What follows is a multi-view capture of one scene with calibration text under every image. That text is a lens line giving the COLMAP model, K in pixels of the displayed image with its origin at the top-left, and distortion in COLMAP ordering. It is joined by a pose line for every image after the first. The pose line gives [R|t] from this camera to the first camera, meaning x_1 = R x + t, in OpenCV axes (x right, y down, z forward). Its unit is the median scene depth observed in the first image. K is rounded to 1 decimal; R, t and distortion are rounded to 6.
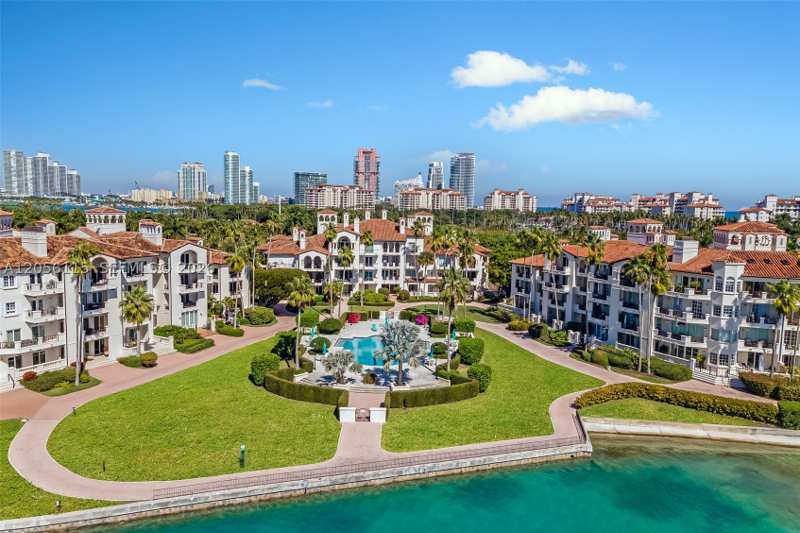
lens RADIAL K [[588.0, 0, 402.3], [0, 588.0, 264.1], [0, 0, 1]] dist [0.012909, 0.052276]
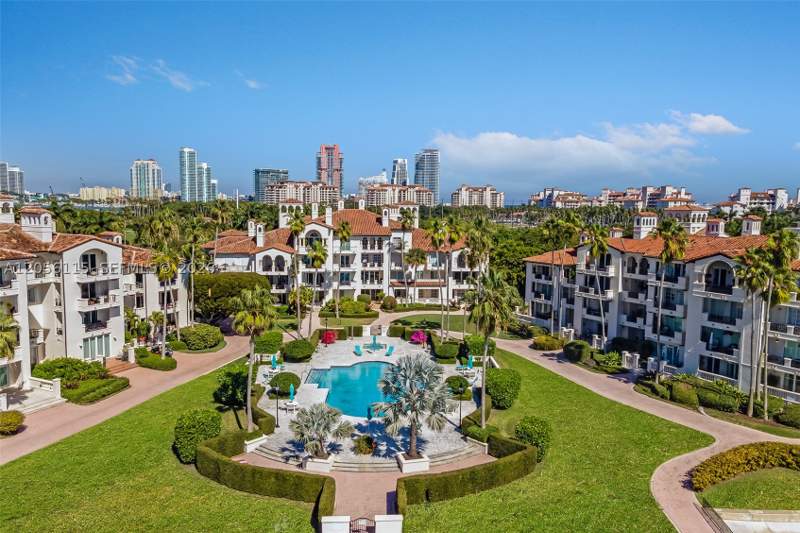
lens RADIAL K [[588.0, 0, 402.3], [0, 588.0, 264.1], [0, 0, 1]] dist [0.012909, 0.052276]
pose [[0.998008, -0.012454, 0.061840, -0.037064], [0.012270, 0.999919, 0.003362, -0.003338], [-0.061876, -0.002597, 0.998080, 0.258540]]
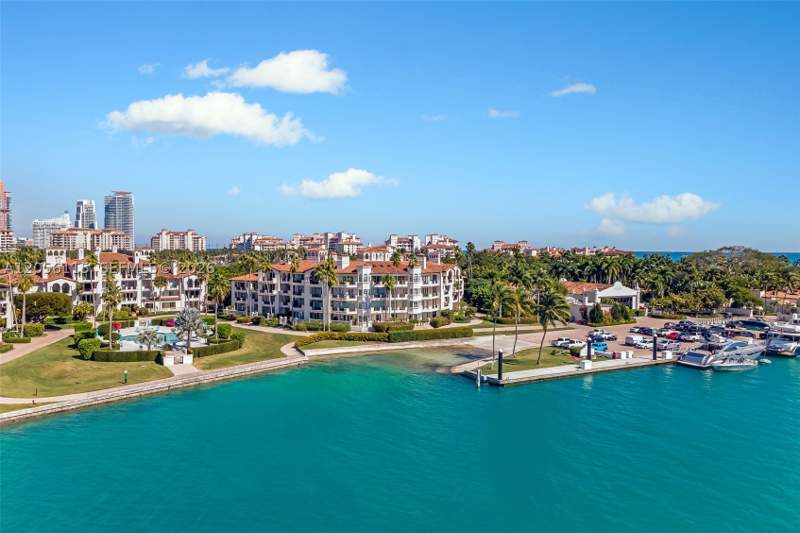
lens RADIAL K [[588.0, 0, 402.3], [0, 588.0, 264.1], [0, 0, 1]] dist [0.012909, 0.052276]
pose [[0.848032, -0.031179, 0.529026, -0.250672], [0.067493, 0.996493, -0.049462, 0.067485], [-0.525629, 0.077651, 0.847163, -0.483697]]
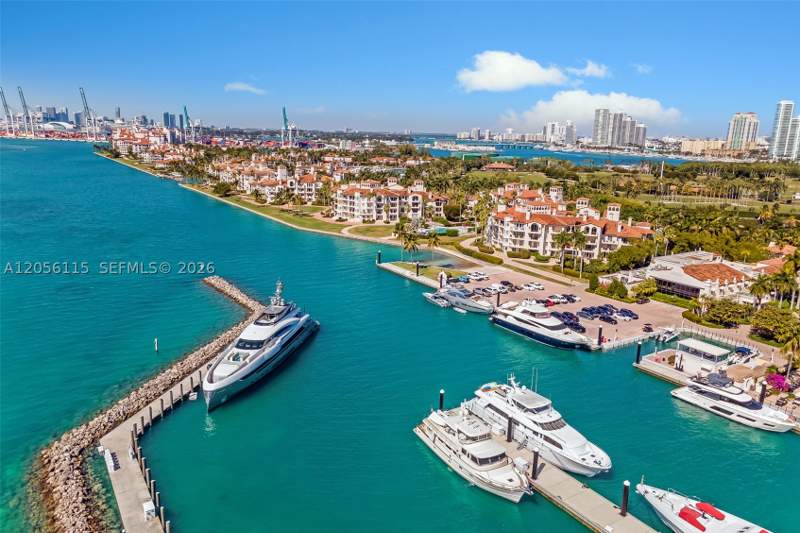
lens RADIAL K [[588.0, 0, 402.3], [0, 588.0, 264.1], [0, 0, 1]] dist [0.012909, 0.052276]
pose [[0.579943, 0.171204, -0.796464, 2.178056], [-0.095284, 0.985213, 0.142396, -0.101200], [0.809066, -0.006691, 0.587680, -0.960343]]
